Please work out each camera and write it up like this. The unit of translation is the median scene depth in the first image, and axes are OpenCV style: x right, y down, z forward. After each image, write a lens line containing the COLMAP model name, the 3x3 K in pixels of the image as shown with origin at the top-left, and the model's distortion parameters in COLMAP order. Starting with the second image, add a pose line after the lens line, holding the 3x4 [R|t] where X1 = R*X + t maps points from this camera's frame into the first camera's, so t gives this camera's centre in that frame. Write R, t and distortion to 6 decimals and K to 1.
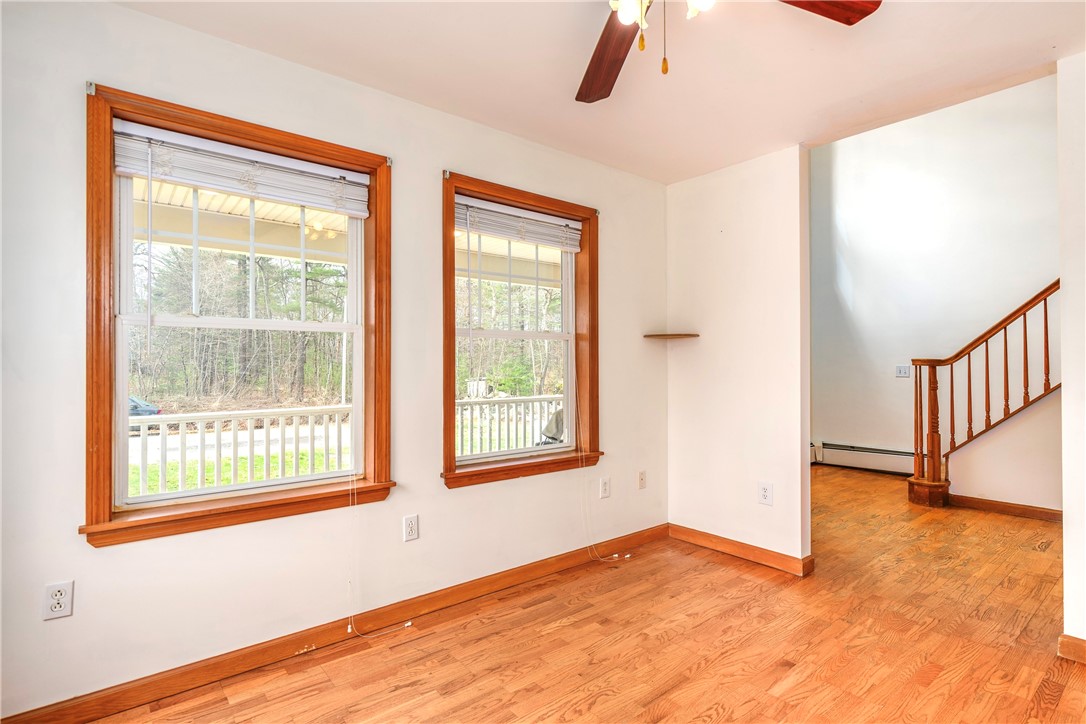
lens RADIAL K [[545.7, 0, 548.2], [0, 545.7, 358.0], [0, 0, 1]] dist [0.002618, 0.000354]
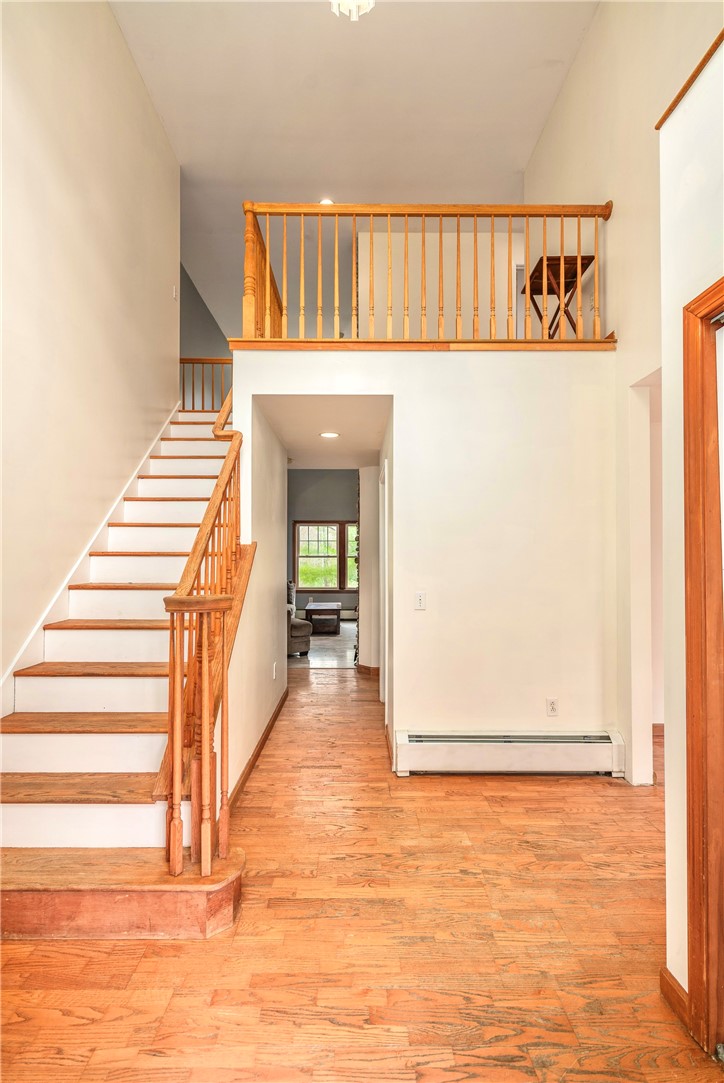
lens RADIAL K [[507.6, 0, 358.0], [0, 507.6, 545.3], [0, 0, 1]] dist [0.004623, 0.000044]
pose [[-0.769771, 0.017871, 0.638070, 0.575366], [-0.003438, 0.999477, -0.032140, -0.056034], [-0.638311, -0.026934, -0.769307, 2.264769]]
